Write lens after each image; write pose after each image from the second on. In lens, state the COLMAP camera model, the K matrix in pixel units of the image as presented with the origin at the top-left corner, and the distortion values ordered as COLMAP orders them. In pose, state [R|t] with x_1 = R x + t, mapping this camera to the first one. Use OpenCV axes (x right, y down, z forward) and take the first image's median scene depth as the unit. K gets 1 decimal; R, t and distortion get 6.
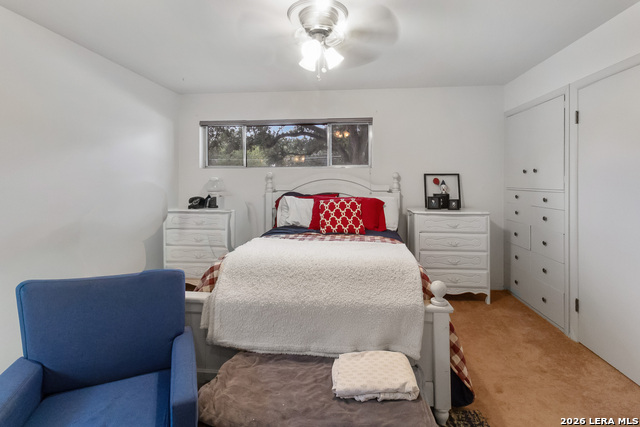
lens RADIAL K [[304.4, 0, 352.9], [0, 304.4, 182.3], [0, 0, 1]] dist [0.000508, 0.000439]
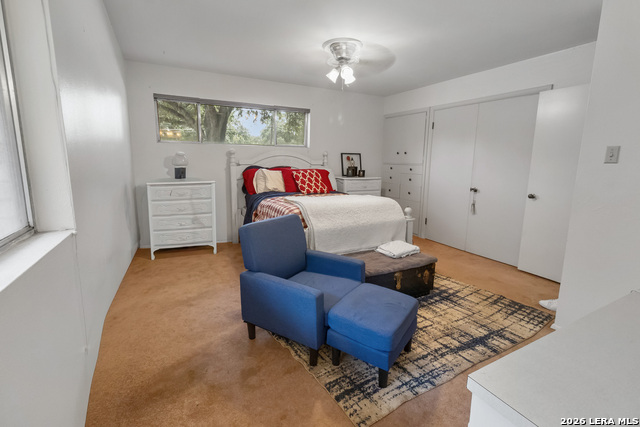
lens RADIAL K [[304.4, 0, 322.9], [0, 304.4, 209.8], [0, 0, 1]] dist [0.000508, 0.000439]
pose [[0.825096, -0.081561, 0.559075, -0.746362], [-0.011059, 0.987004, 0.160312, 0.009244], [-0.564885, -0.138456, 0.813471, -0.194990]]
